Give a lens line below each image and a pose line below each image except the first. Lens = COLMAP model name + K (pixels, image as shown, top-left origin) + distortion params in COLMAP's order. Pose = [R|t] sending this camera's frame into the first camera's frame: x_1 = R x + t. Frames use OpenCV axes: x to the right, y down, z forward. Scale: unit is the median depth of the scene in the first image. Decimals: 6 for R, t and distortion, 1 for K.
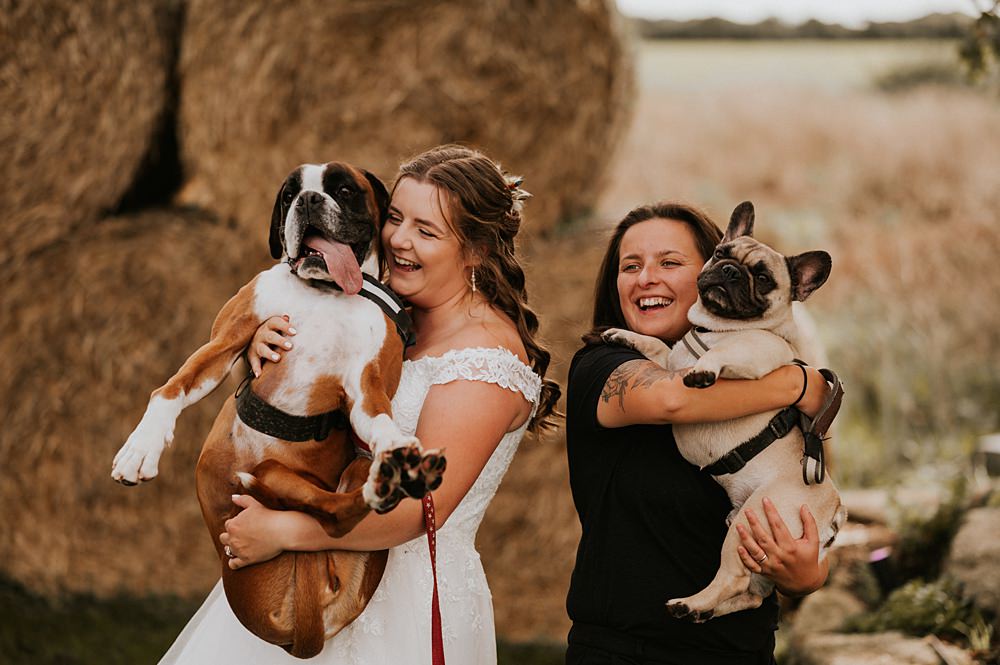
lens RADIAL K [[2465.4, 0, 497.7], [0, 2465.4, 327.3], [0, 0, 1]] dist [-0.074824, 0.000000]
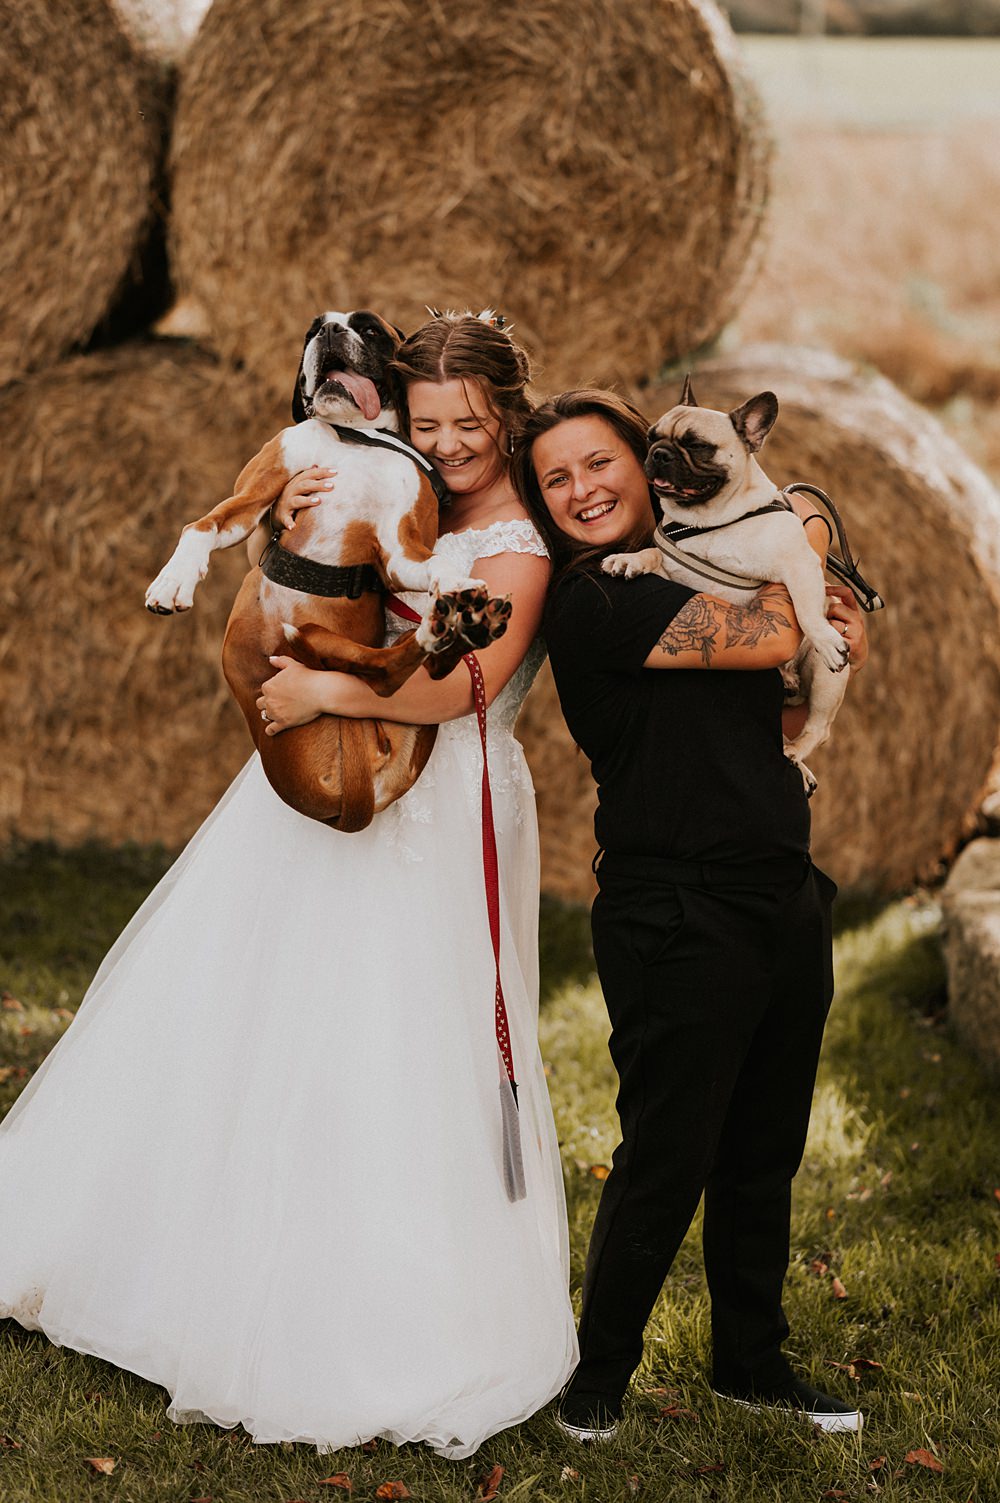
lens RADIAL K [[3705.6, 0, 507.9], [0, 3705.6, 755.2], [0, 0, 1]] dist [-0.074824, 0.000000]
pose [[0.999536, 0.011604, -0.028148, 0.010938], [-0.009785, 0.997906, 0.063939, 0.005183], [0.028831, -0.063634, 0.997557, -0.161698]]
